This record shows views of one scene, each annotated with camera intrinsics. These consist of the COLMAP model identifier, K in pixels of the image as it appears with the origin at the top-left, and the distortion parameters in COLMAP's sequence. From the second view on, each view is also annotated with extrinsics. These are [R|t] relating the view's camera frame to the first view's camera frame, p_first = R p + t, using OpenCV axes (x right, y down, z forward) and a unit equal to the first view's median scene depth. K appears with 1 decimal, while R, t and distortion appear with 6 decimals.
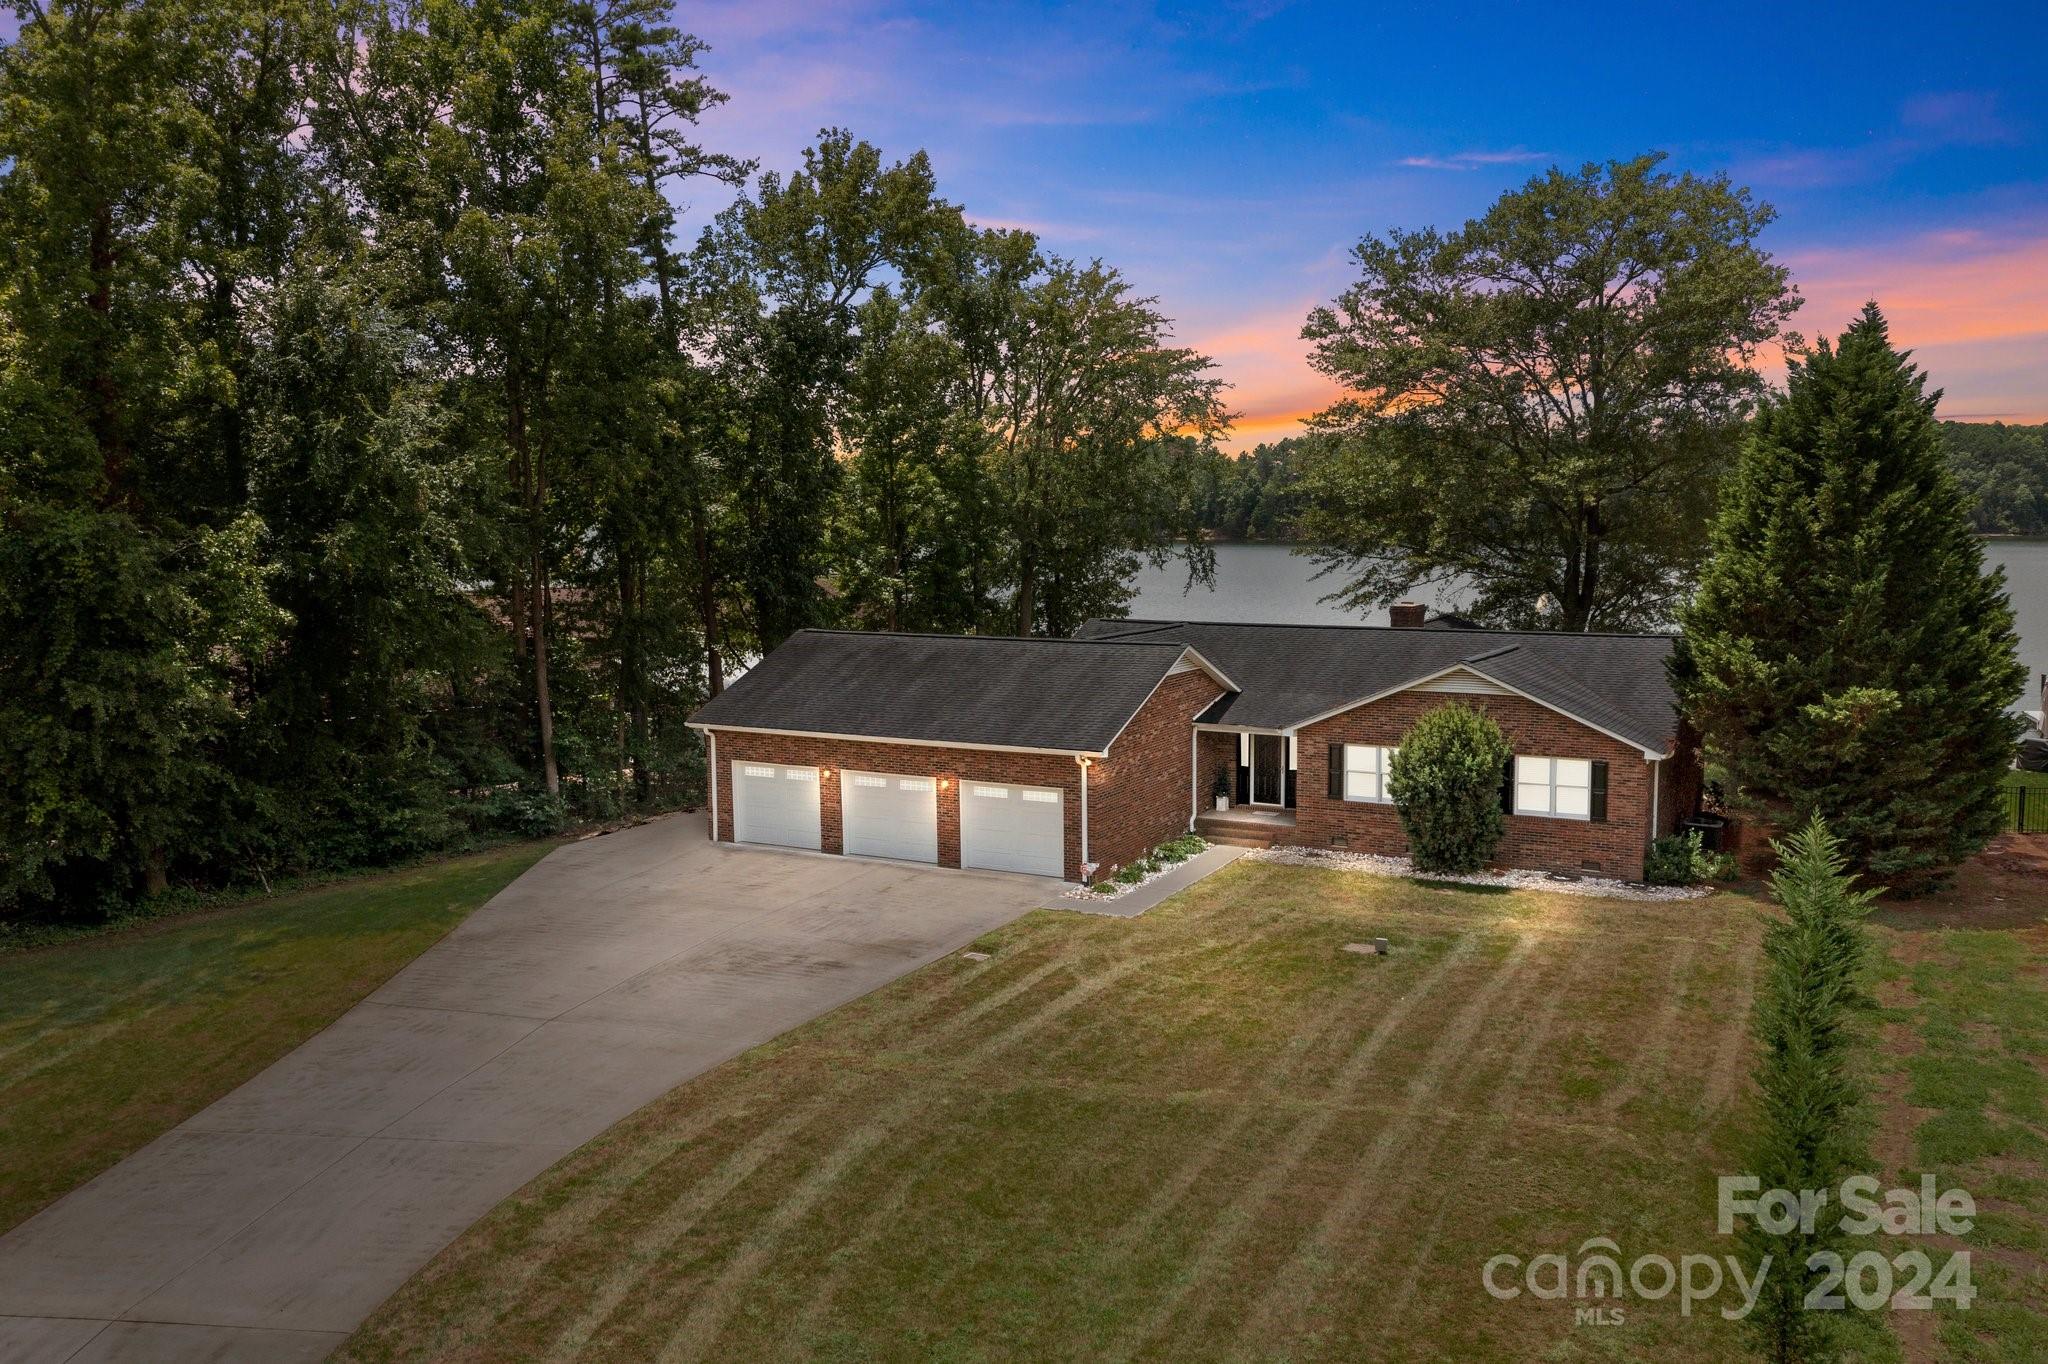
lens RADIAL K [[1651.9, 0, 1024.0], [0, 1651.9, 682.0], [0, 0, 1]] dist [0.001248, 0.009552]
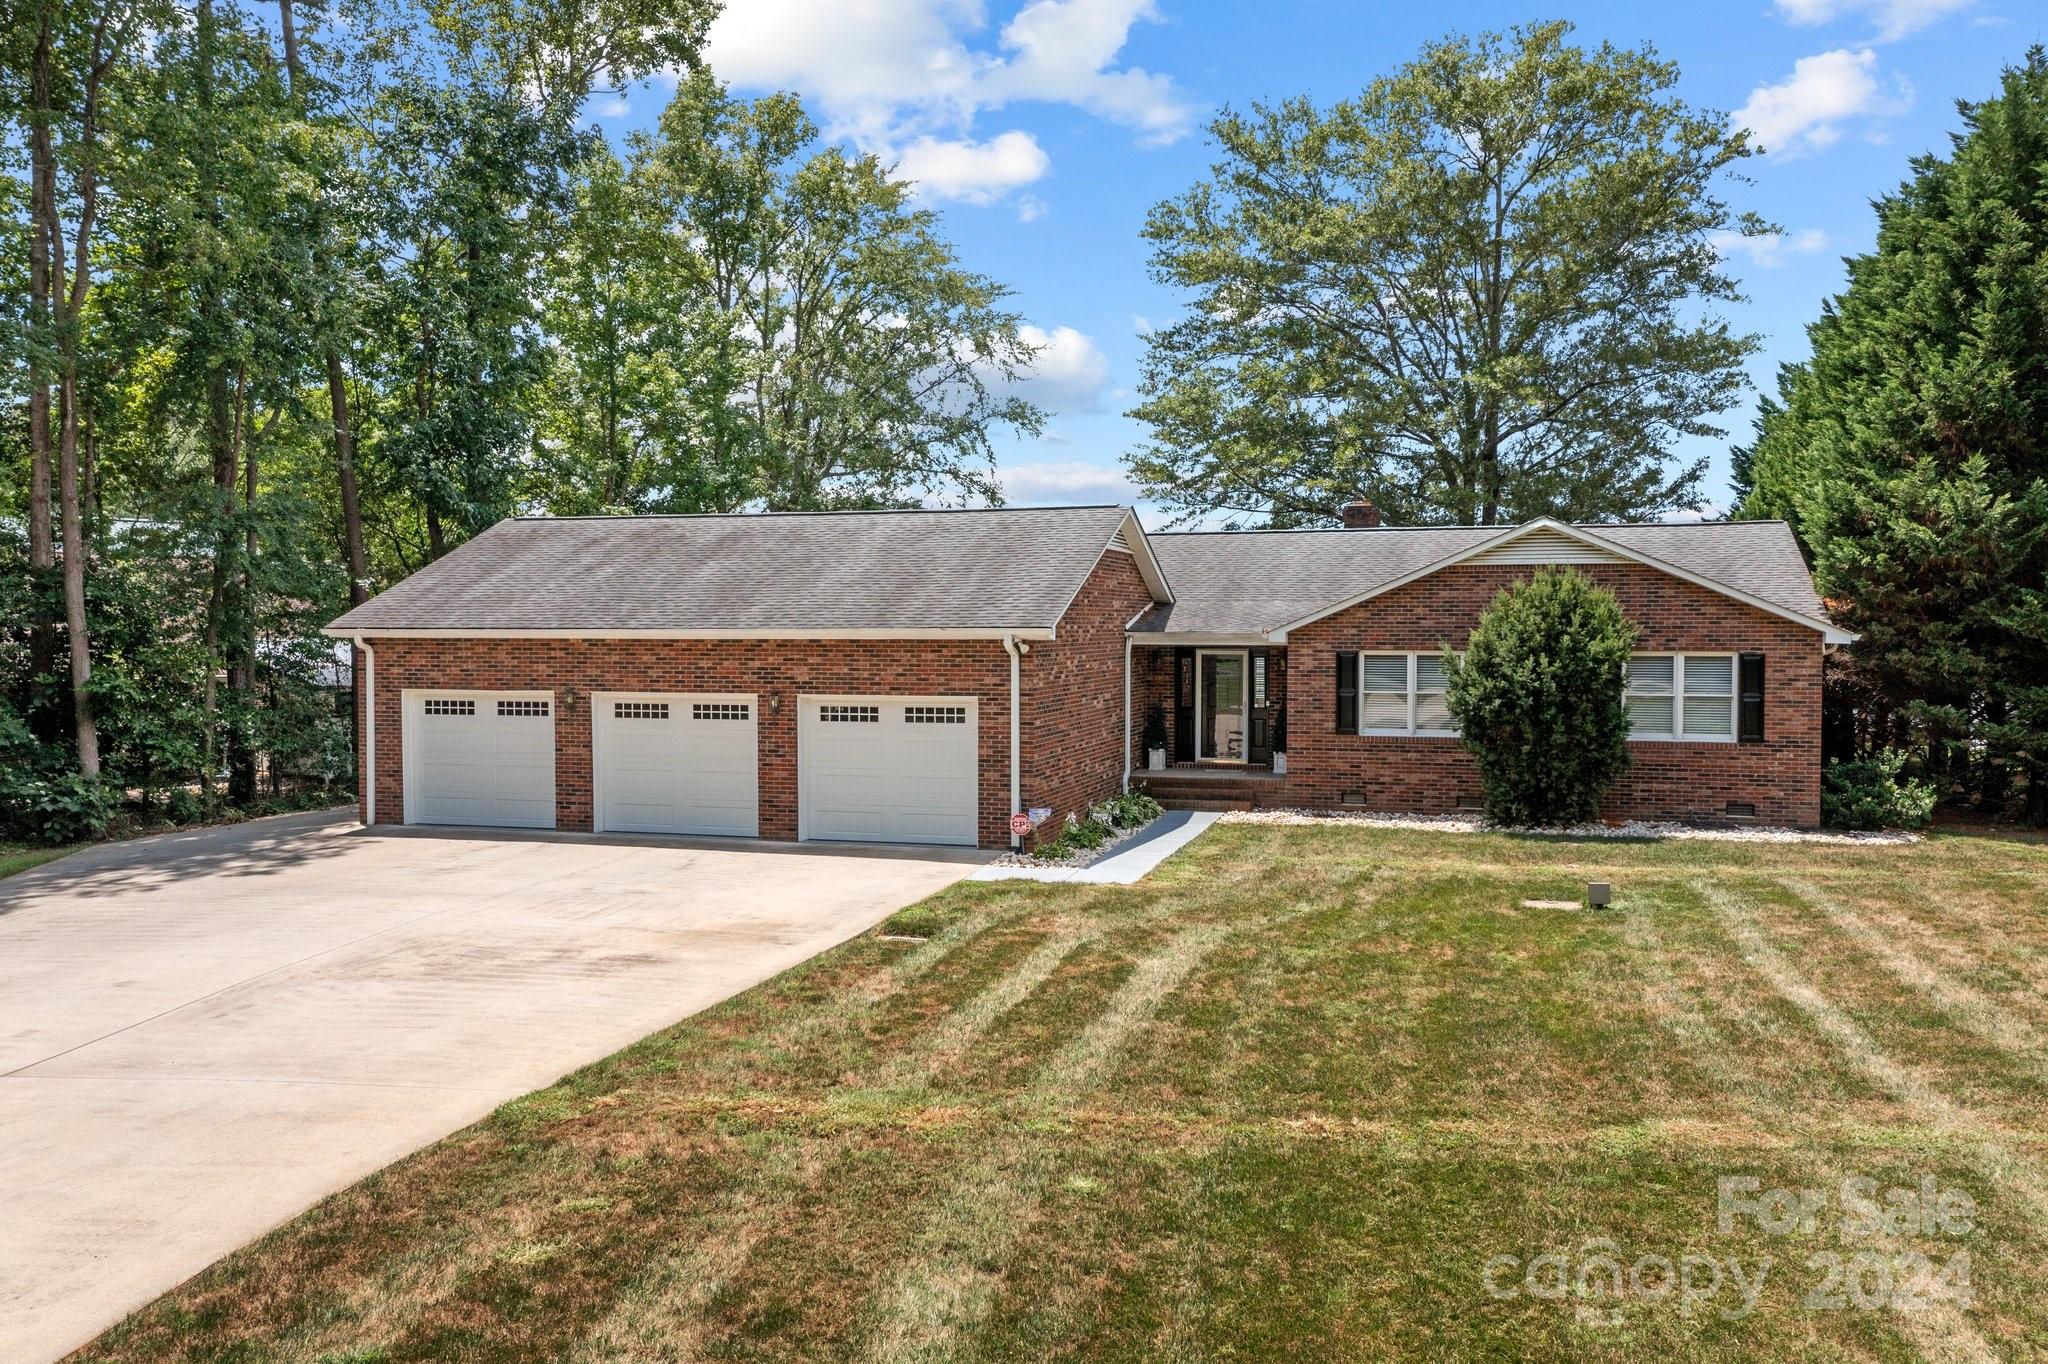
lens RADIAL K [[1651.9, 0, 1024.0], [0, 1651.9, 682.0], [0, 0, 1]] dist [0.001248, 0.009552]
pose [[0.977409, 0.001781, 0.211351, -0.090426], [0.014296, 0.997117, -0.074516, 0.105656], [-0.210874, 0.075854, 0.974566, 0.394478]]
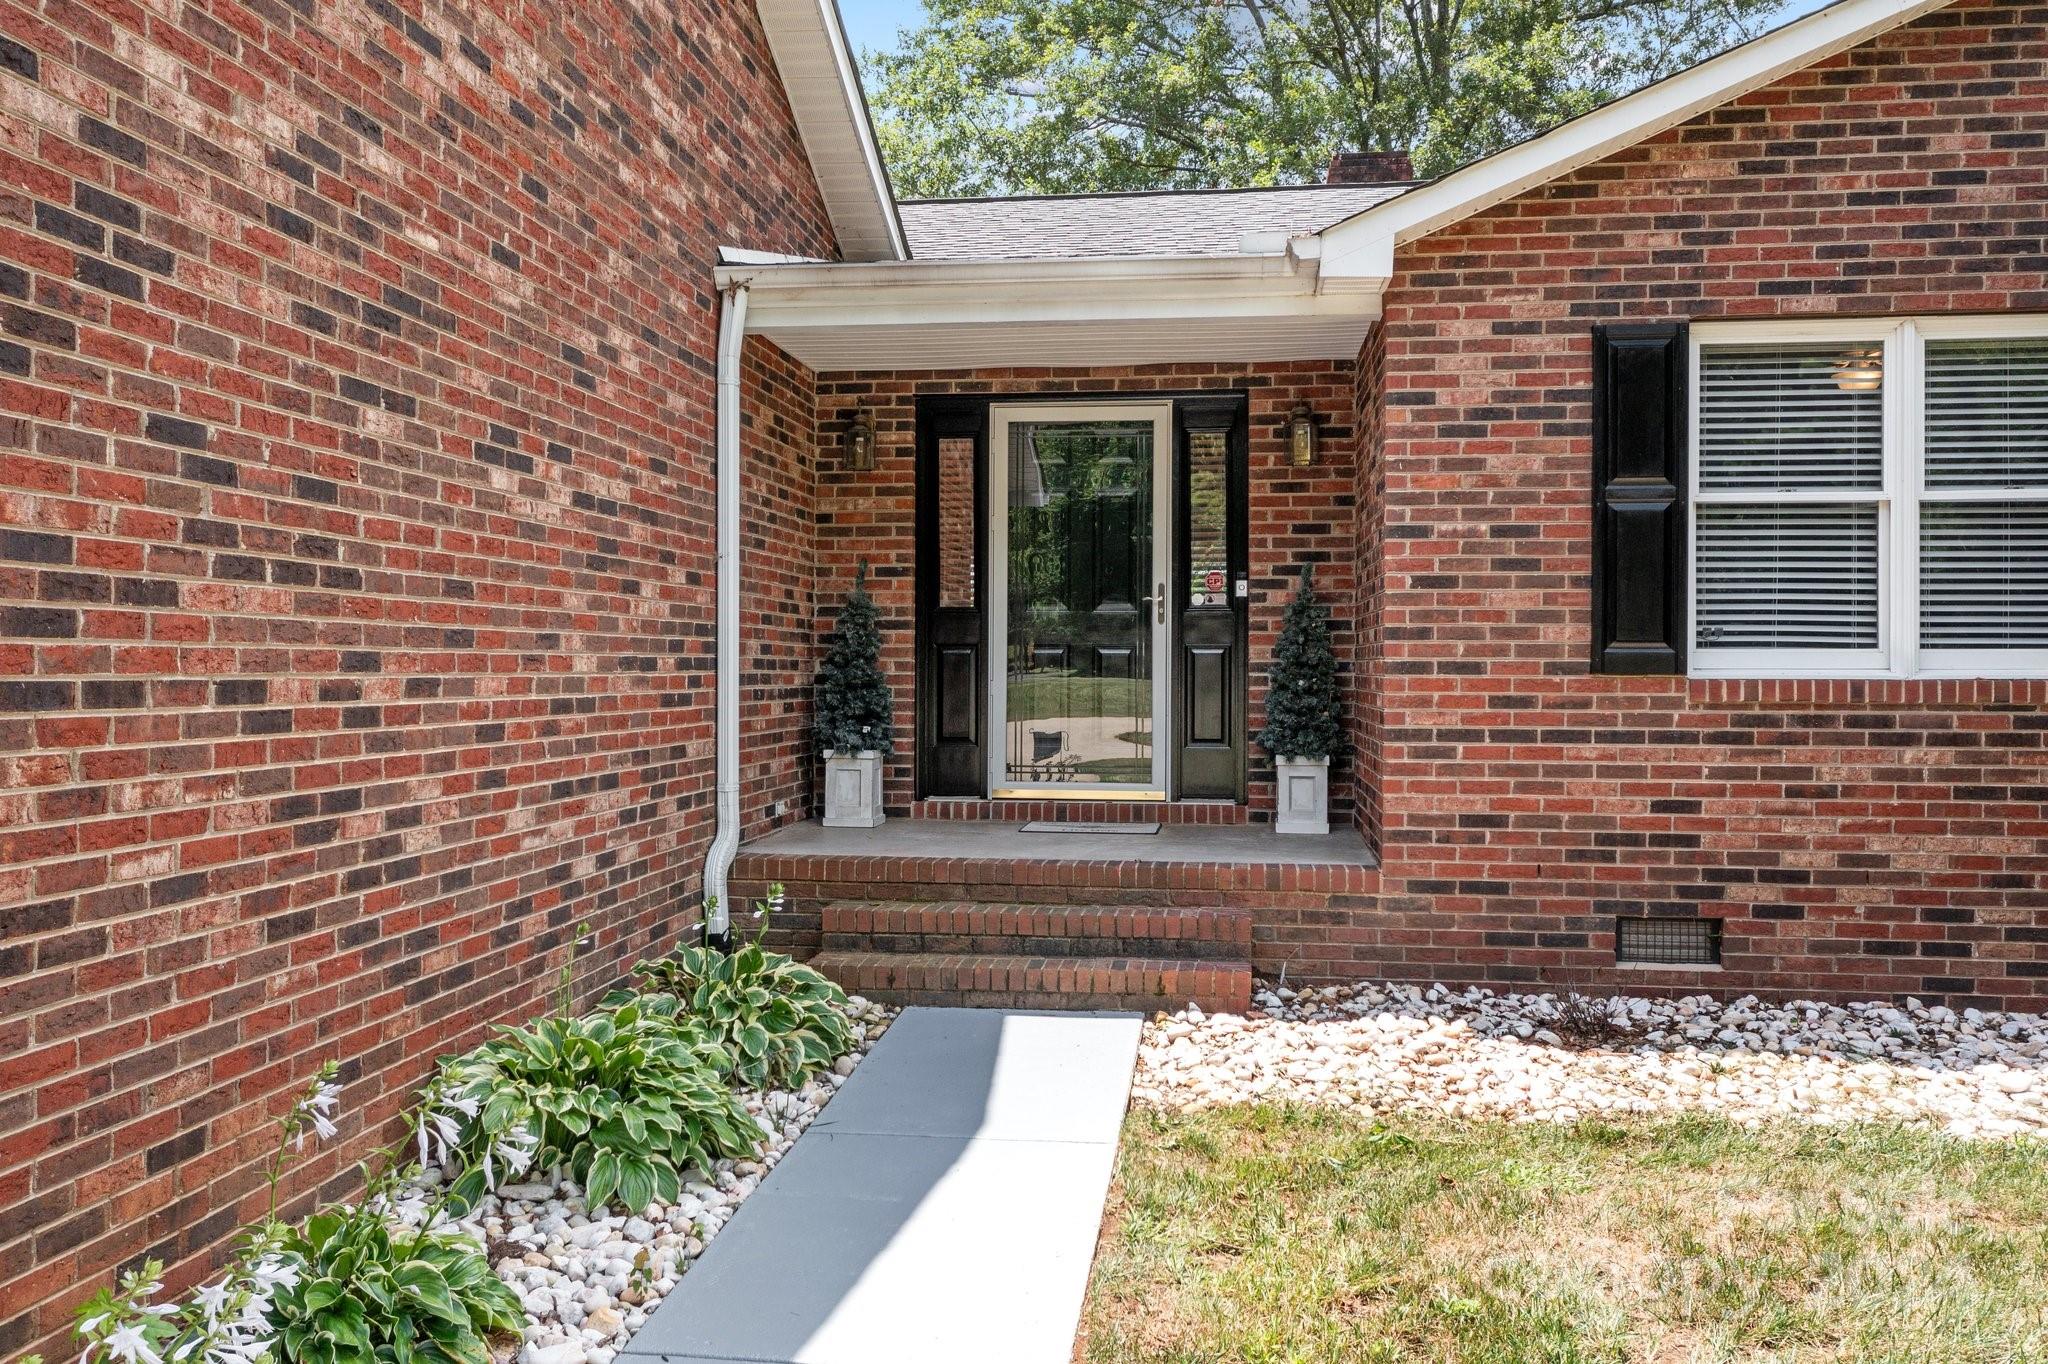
lens RADIAL K [[1651.9, 0, 1024.0], [0, 1651.9, 682.0], [0, 0, 1]] dist [0.001248, 0.009552]
pose [[0.929920, 0.008506, 0.367663, 0.078392], [0.029046, 0.994911, -0.096485, 0.092342], [-0.366612, 0.100402, 0.924940, 0.938631]]
